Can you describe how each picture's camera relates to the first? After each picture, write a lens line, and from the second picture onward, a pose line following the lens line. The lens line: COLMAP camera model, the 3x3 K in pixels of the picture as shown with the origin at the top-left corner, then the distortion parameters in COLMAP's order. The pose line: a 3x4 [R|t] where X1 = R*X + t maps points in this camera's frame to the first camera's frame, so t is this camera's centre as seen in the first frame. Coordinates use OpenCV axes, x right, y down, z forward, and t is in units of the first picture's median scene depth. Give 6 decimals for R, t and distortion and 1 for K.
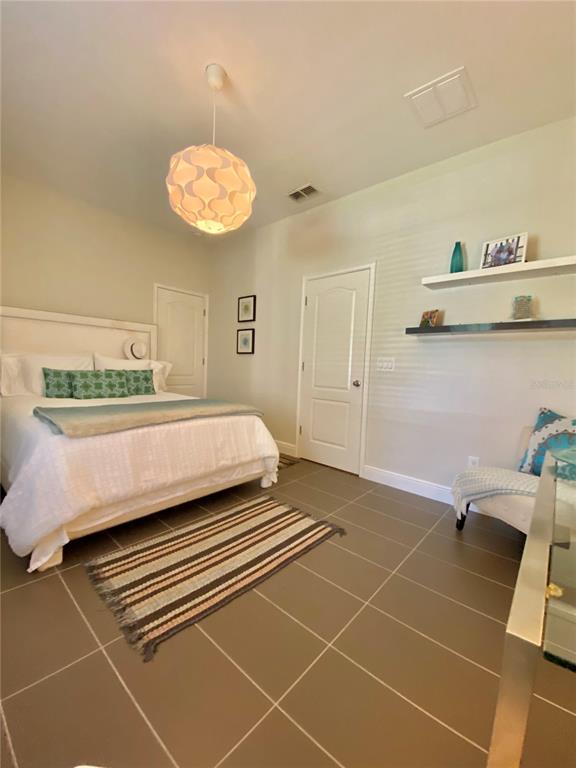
lens RADIAL K [[311.6, 0, 292.4], [0, 311.6, 384.6], [0, 0, 1]] dist [0.000744, -0.005049]
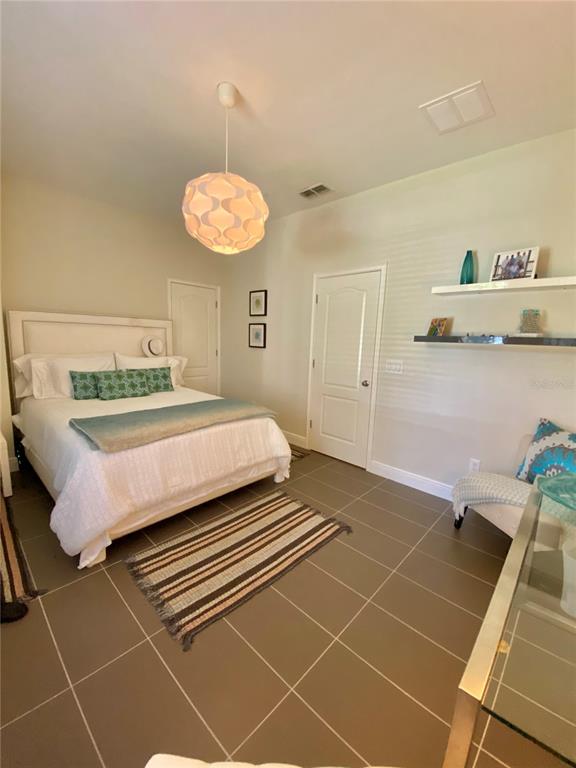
lens RADIAL K [[311.6, 0, 292.4], [0, 311.6, 383.5], [0, 0, 1]] dist [0.000744, -0.005049]
pose [[0.999514, 0.000540, -0.031174, -0.006440], [0.002241, 0.996021, 0.089090, -0.138272], [0.031098, -0.089117, 0.995536, -0.058837]]
